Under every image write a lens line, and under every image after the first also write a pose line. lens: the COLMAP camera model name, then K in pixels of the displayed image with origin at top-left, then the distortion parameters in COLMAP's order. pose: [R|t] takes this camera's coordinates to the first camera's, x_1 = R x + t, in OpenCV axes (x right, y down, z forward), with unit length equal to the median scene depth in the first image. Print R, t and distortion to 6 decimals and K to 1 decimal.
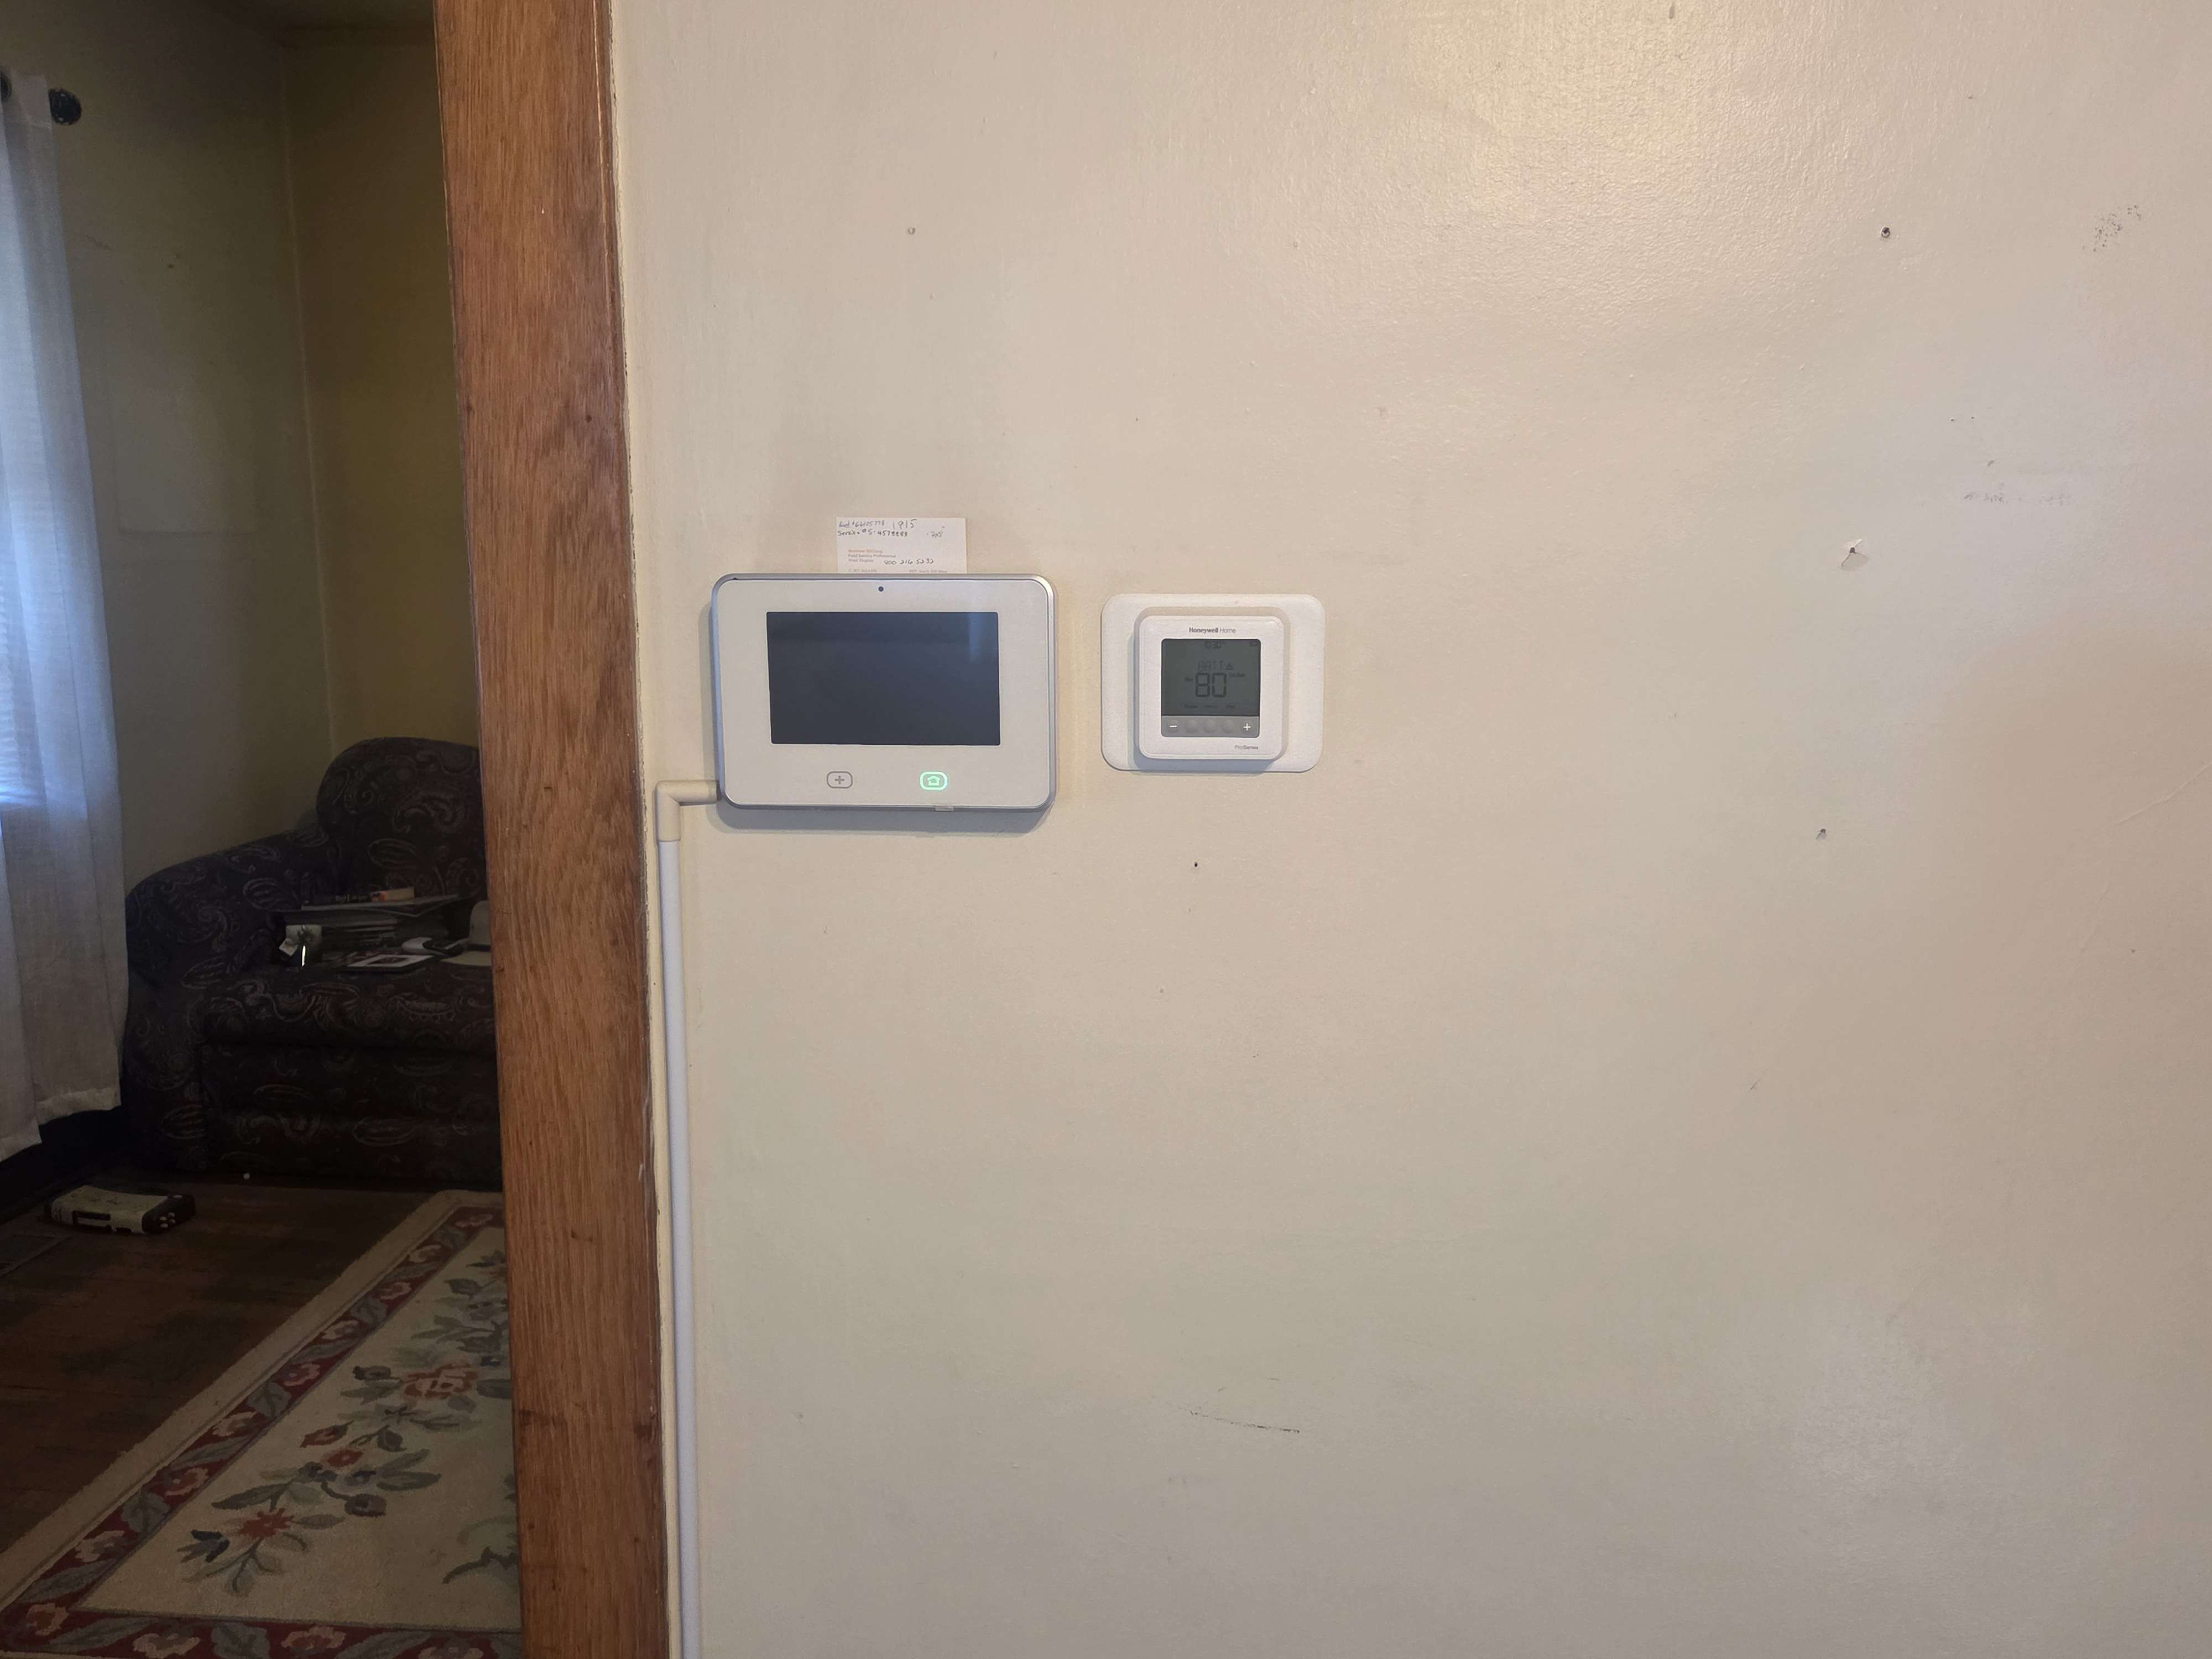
lens RADIAL K [[1757.7, 0, 1103.2], [0, 1757.7, 829.4], [0, 0, 1]] dist [0.040337, -0.015280]
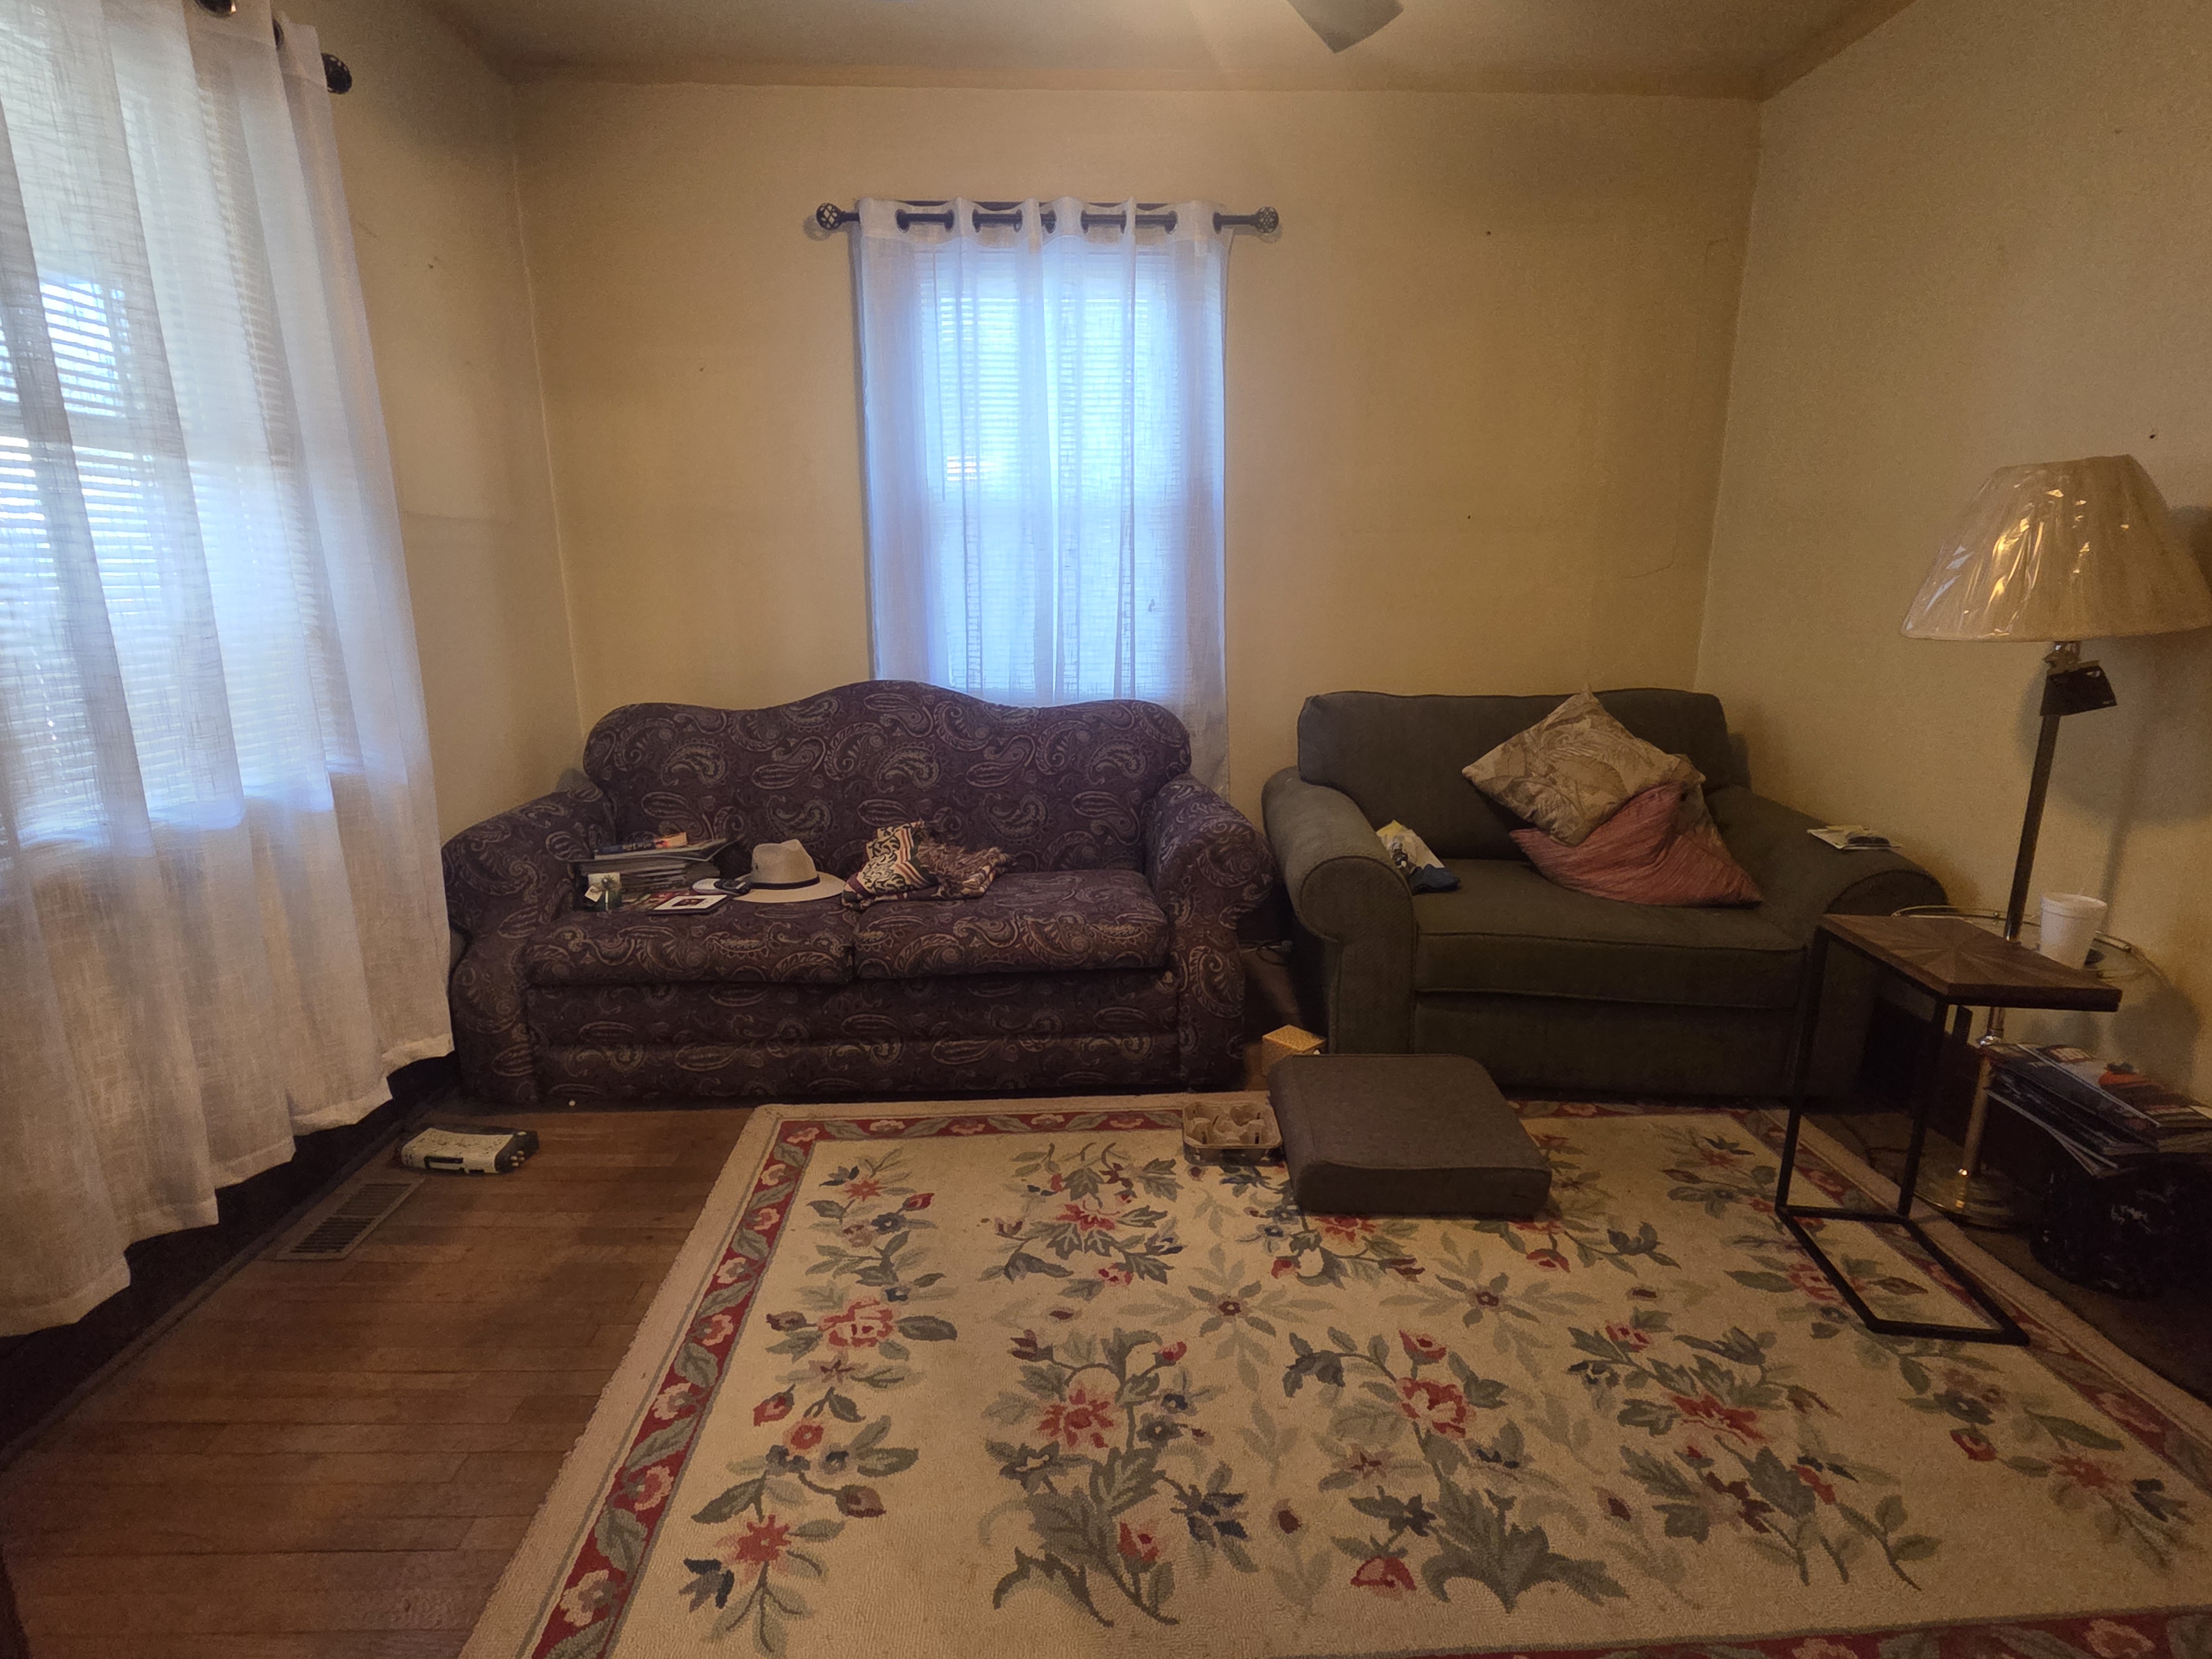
lens RADIAL K [[1117.1, 0, 1110.1], [0, 1117.1, 826.2], [0, 0, 1]] dist [-0.000114, 0.006149]
pose [[0.991391, -0.042837, 0.123732, -0.256671], [0.035635, 0.997572, 0.059839, -0.006499], [-0.125995, -0.054915, 0.990510, 0.311692]]
